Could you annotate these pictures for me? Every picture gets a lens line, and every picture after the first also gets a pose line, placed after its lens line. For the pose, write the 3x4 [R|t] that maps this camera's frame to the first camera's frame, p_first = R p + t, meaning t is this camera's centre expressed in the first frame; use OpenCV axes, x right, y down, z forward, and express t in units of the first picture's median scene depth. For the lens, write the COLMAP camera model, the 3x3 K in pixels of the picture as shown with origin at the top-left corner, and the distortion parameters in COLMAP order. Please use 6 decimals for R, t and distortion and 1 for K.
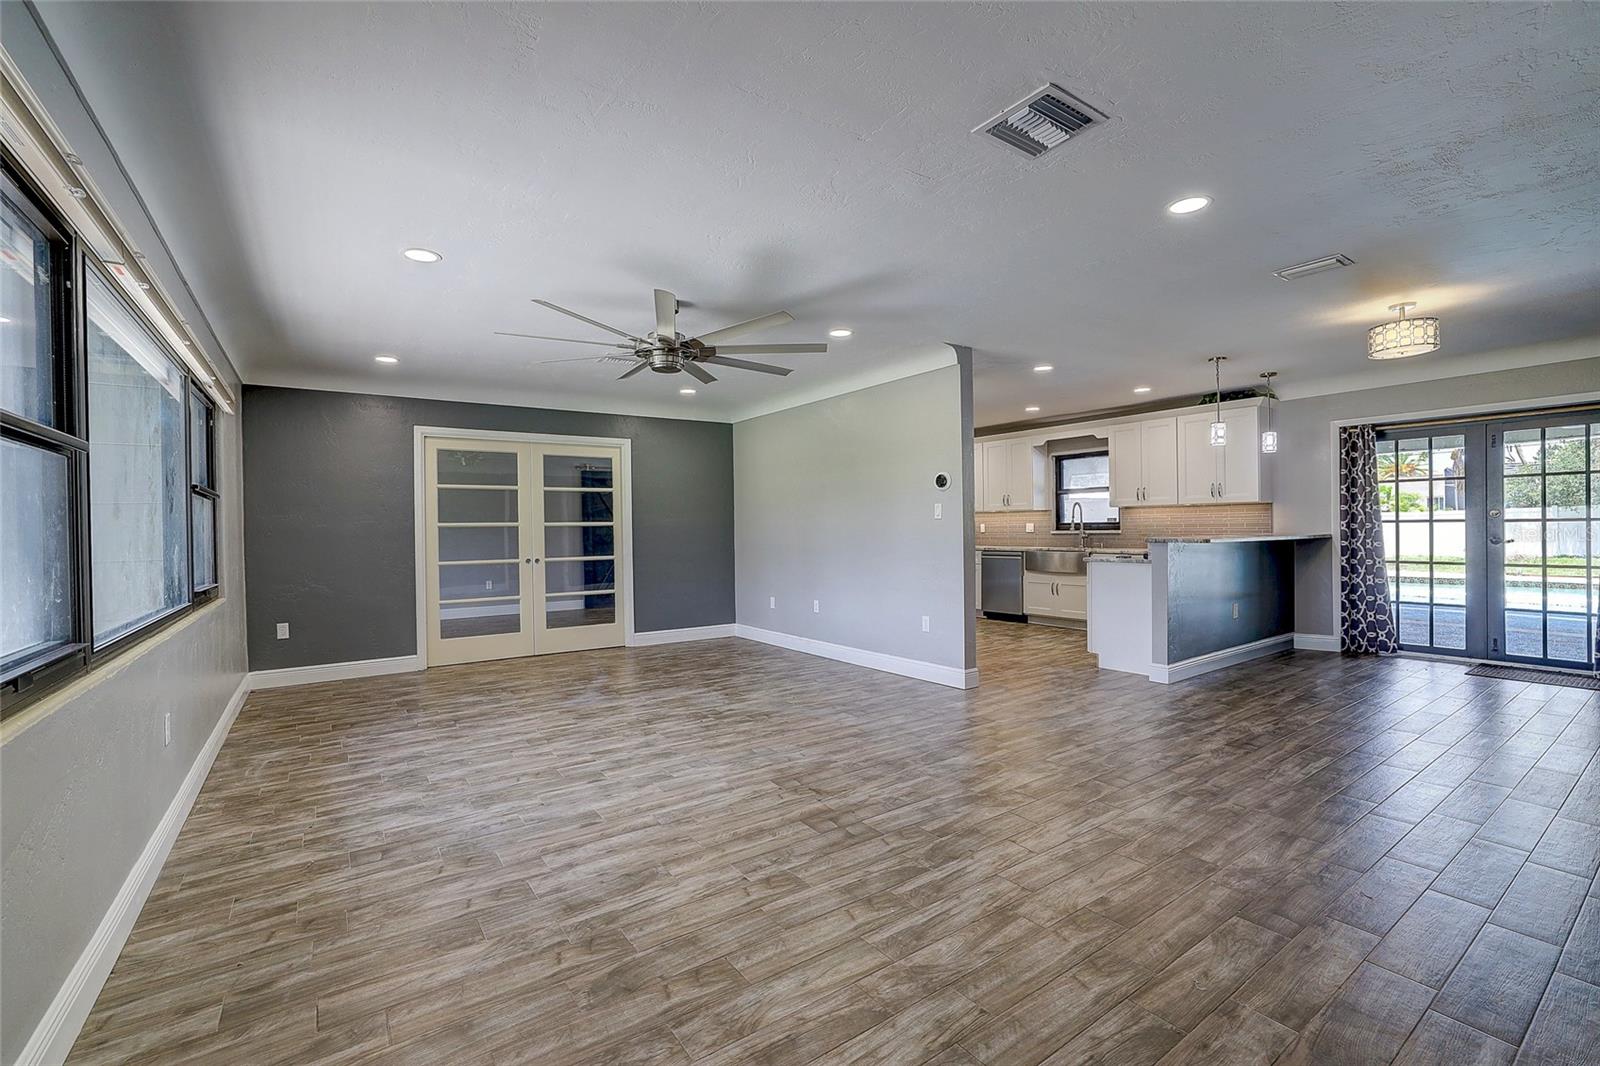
lens RADIAL K [[687.2, 0, 797.2], [0, 687.2, 533.0], [0, 0, 1]] dist [-0.048460, 0.019067]
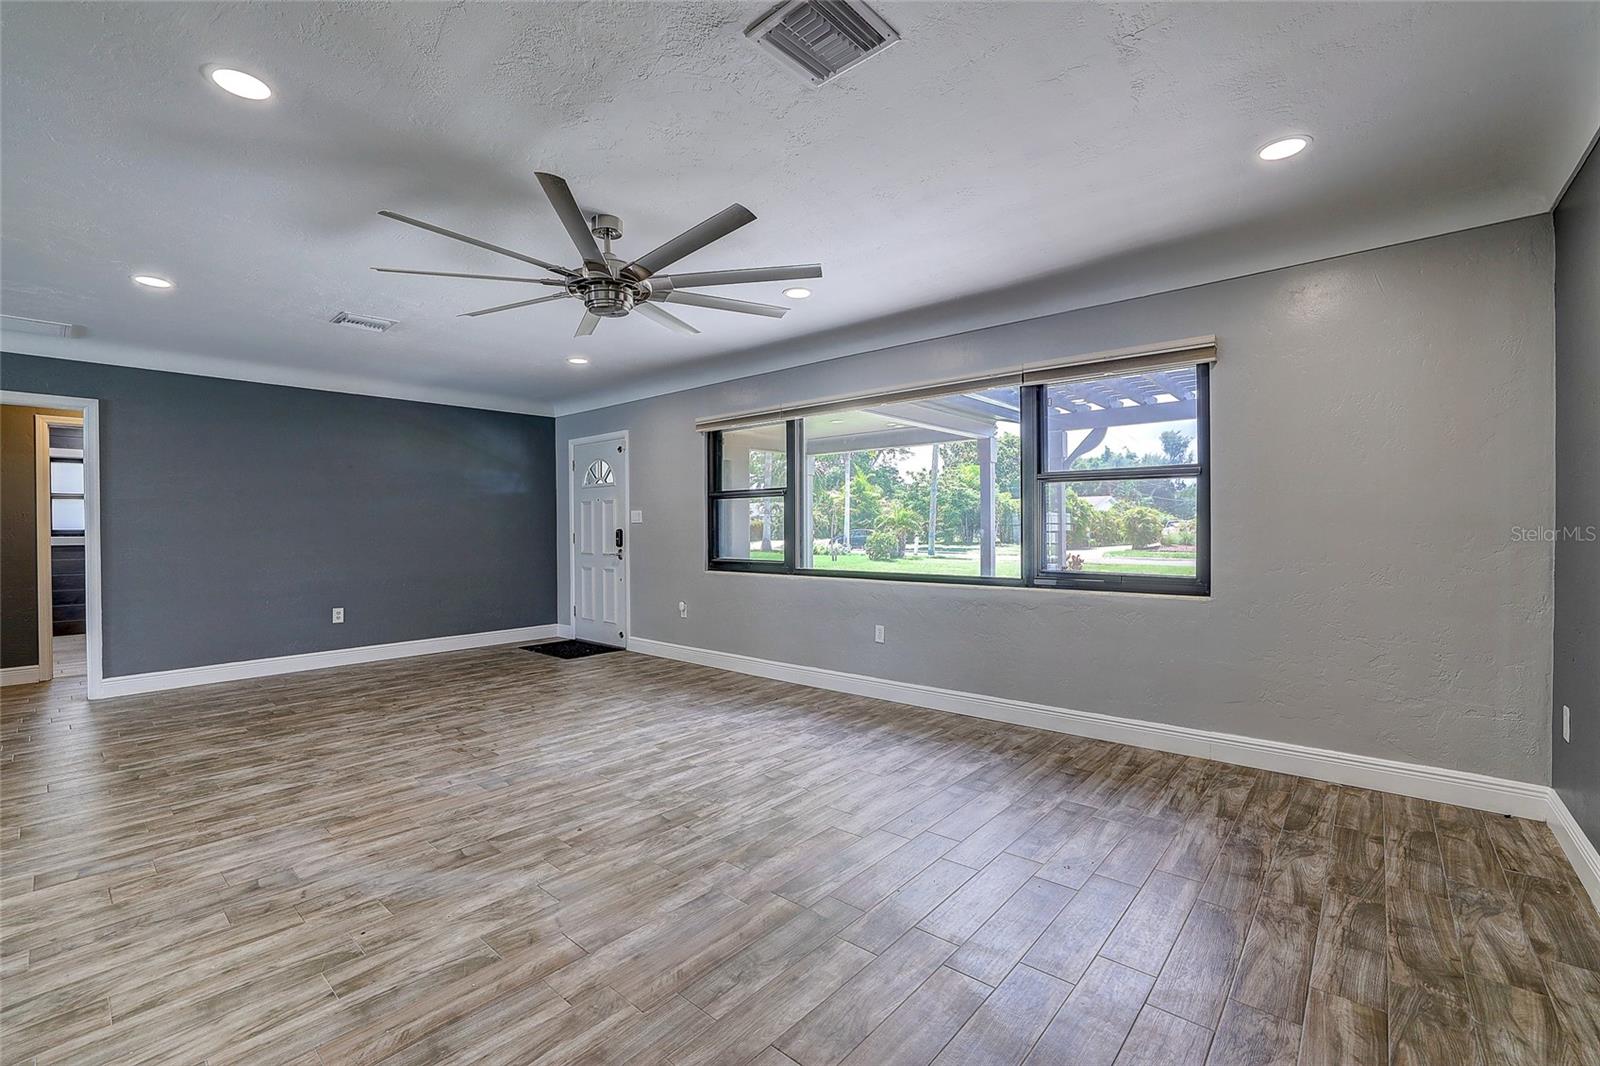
lens RADIAL K [[686.9, 0, 795.5], [0, 686.9, 528.6], [0, 0, 1]] dist [-0.039473, 0.014303]
pose [[-0.971111, 0.022612, -0.237555, -0.195959], [0.020918, 0.999735, 0.009648, -0.002508], [0.237710, 0.004400, -0.971326, 1.699850]]
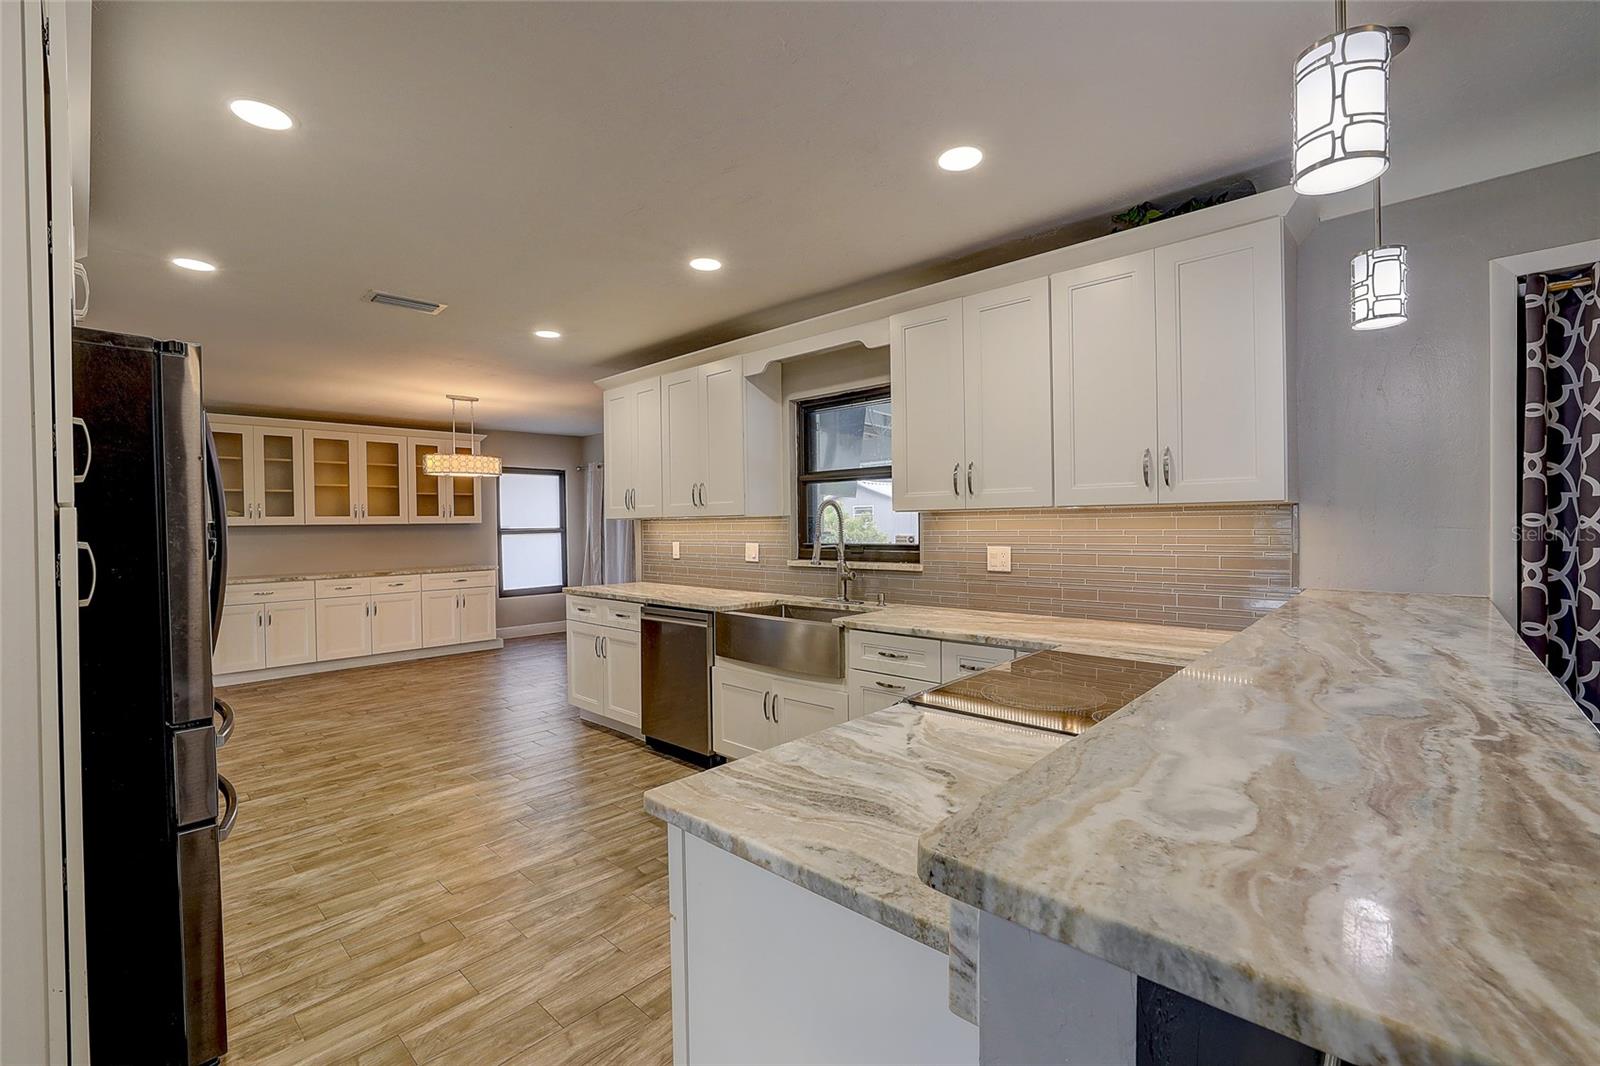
lens RADIAL K [[687.2, 0, 797.2], [0, 687.2, 533.0], [0, 0, 1]] dist [-0.048460, 0.019067]
pose [[0.978403, -0.003457, 0.206676, 0.584944], [0.002602, 0.999987, 0.004409, -0.050331], [-0.206689, -0.003776, 0.978399, 1.118612]]
